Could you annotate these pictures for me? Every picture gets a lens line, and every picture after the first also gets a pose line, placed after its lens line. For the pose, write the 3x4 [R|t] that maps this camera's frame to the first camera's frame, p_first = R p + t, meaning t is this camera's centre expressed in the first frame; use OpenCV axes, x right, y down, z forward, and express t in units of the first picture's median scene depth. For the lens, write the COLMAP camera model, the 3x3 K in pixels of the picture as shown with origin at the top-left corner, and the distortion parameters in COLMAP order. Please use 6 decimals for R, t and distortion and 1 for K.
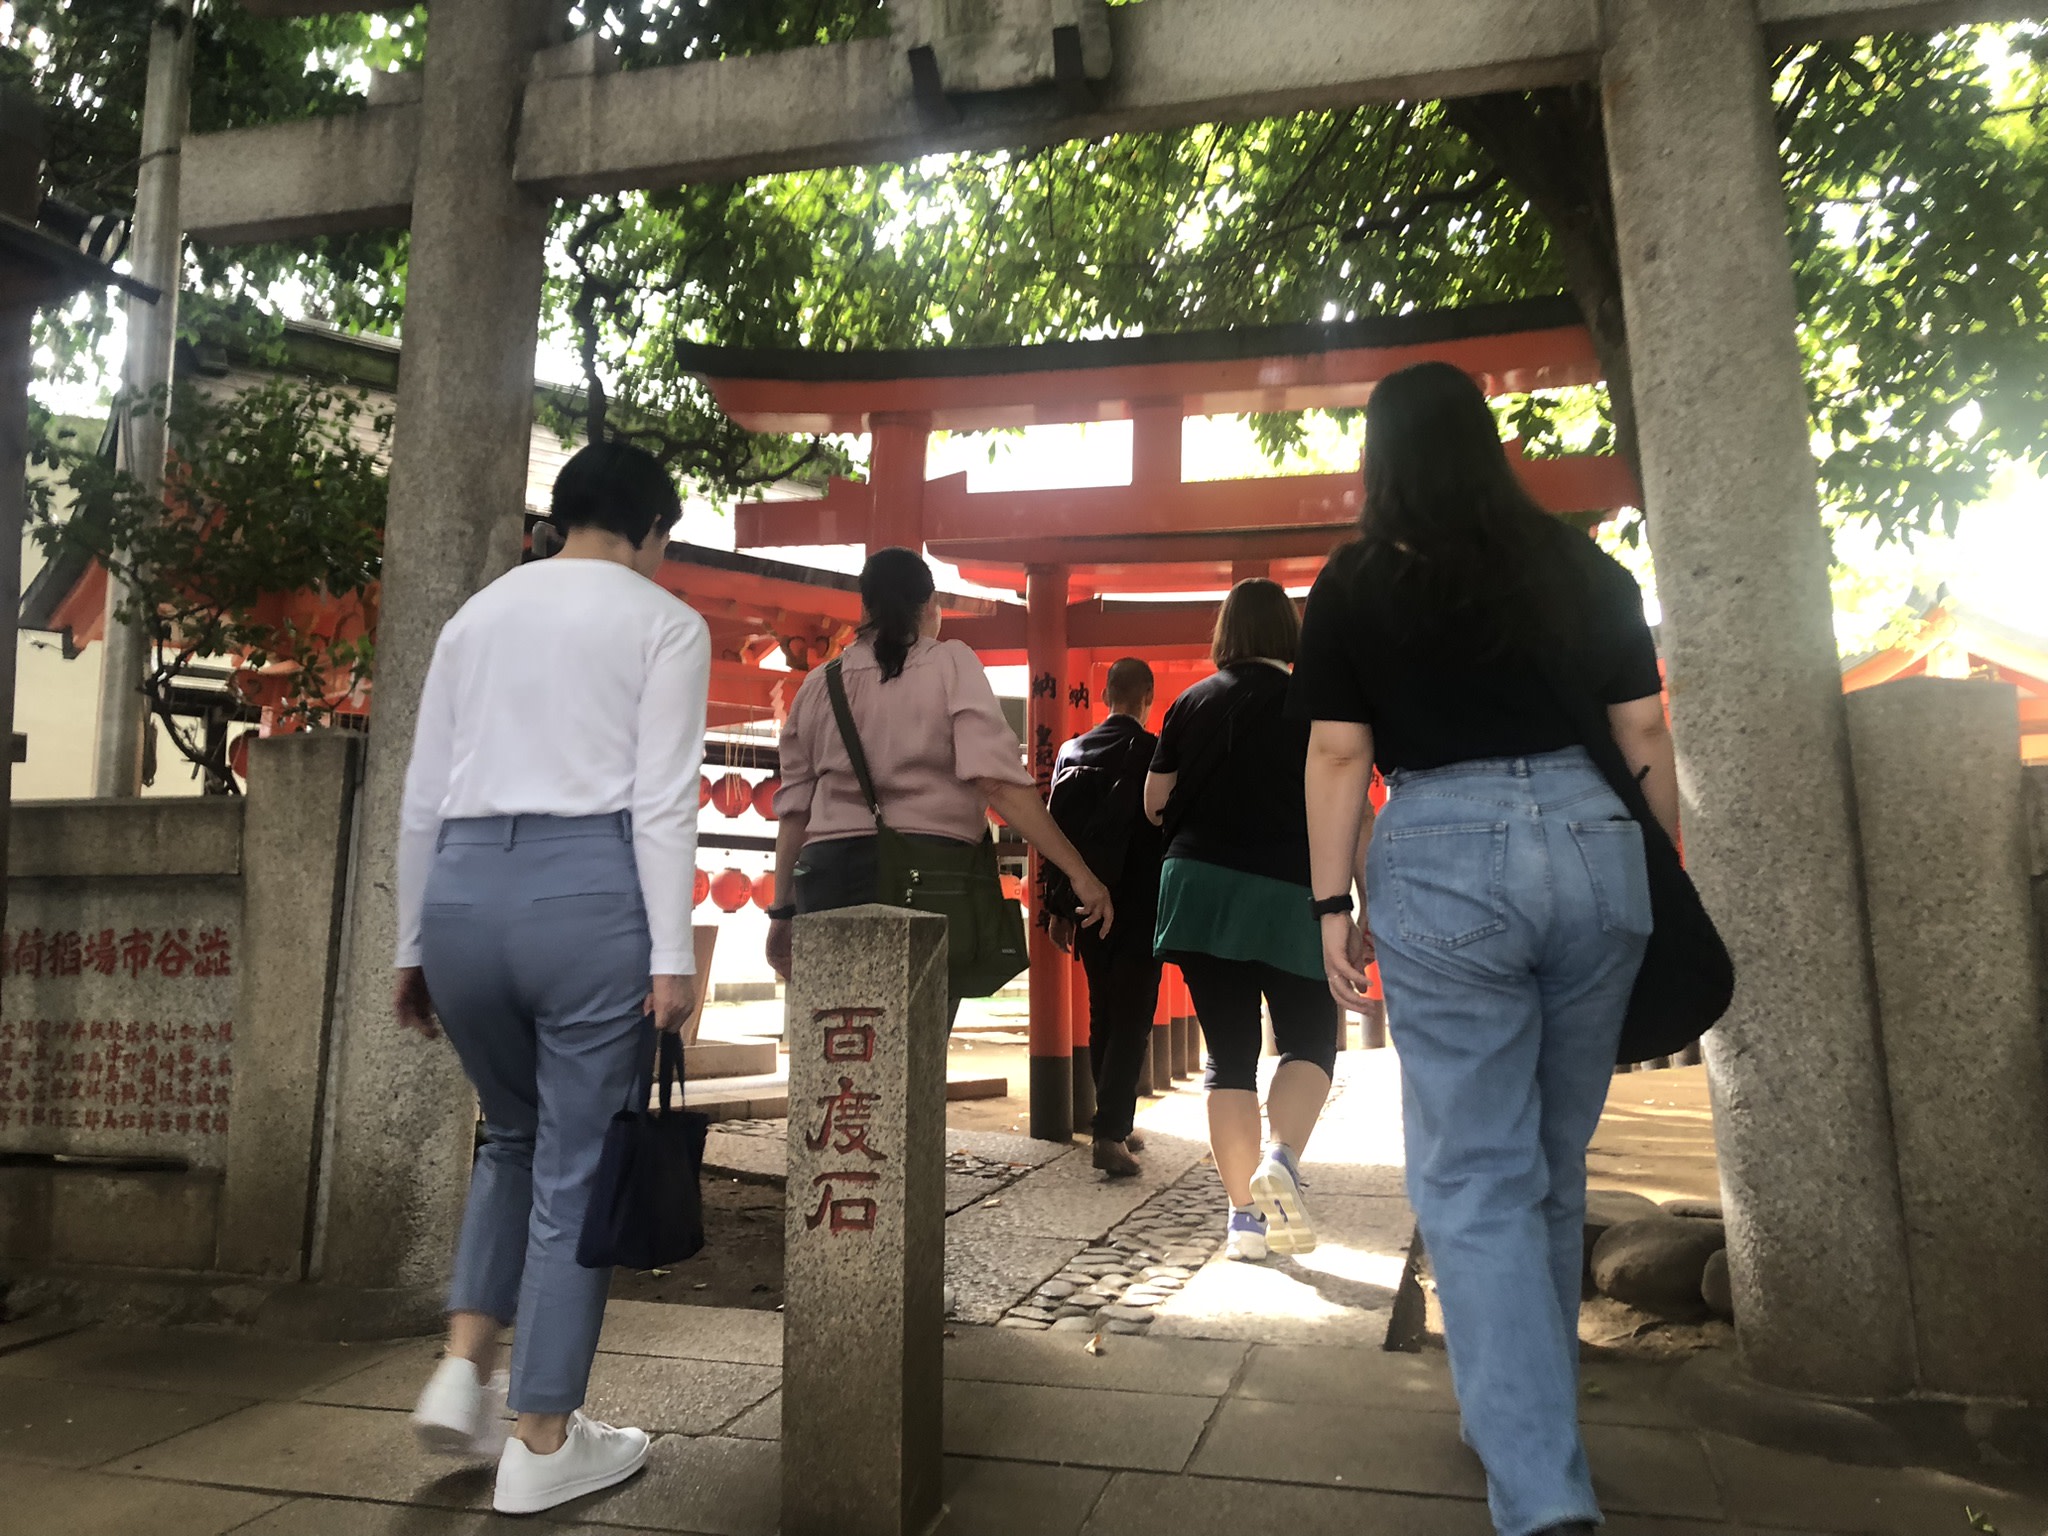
lens RADIAL K [[1672.8, 0, 1023.8], [0, 1672.8, 723.5], [0, 0, 1]] dist [-0.004530, -0.000469]
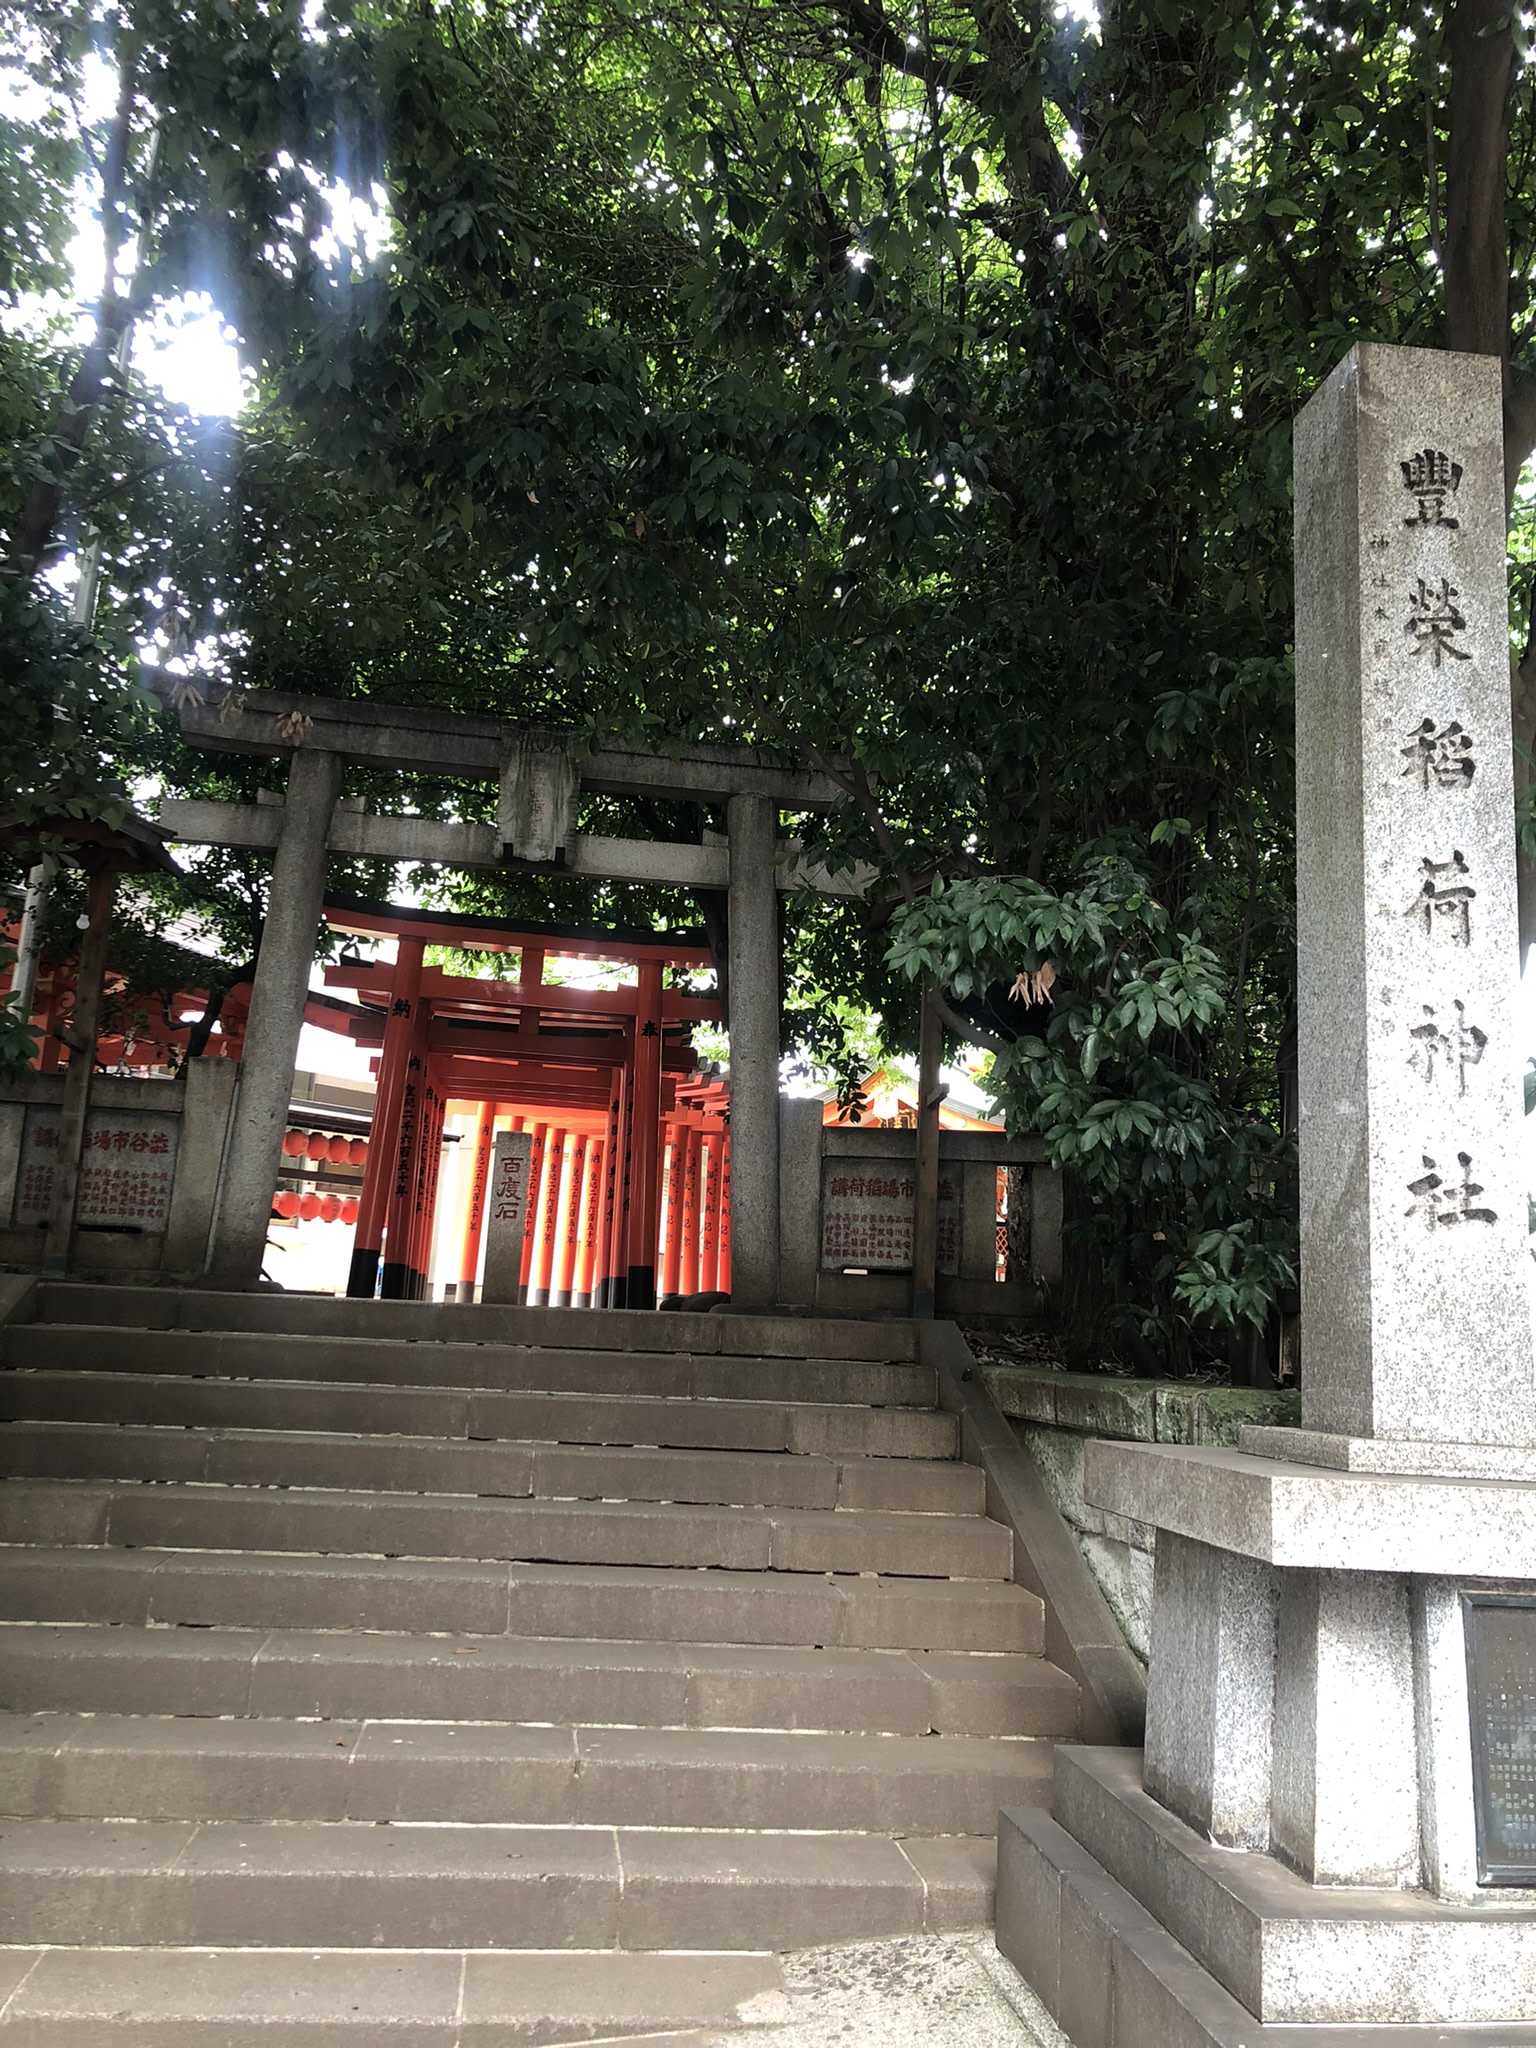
lens RADIAL K [[1672.8, 0, 768.4], [0, 1672.8, 1021.0], [0, 0, 1]] dist [-0.004530, -0.000469]
pose [[0.917987, 0.116063, 0.379249, -0.616123], [-0.096010, 0.992813, -0.071439, 0.049808], [-0.384815, 0.029168, 0.922533, -1.572074]]
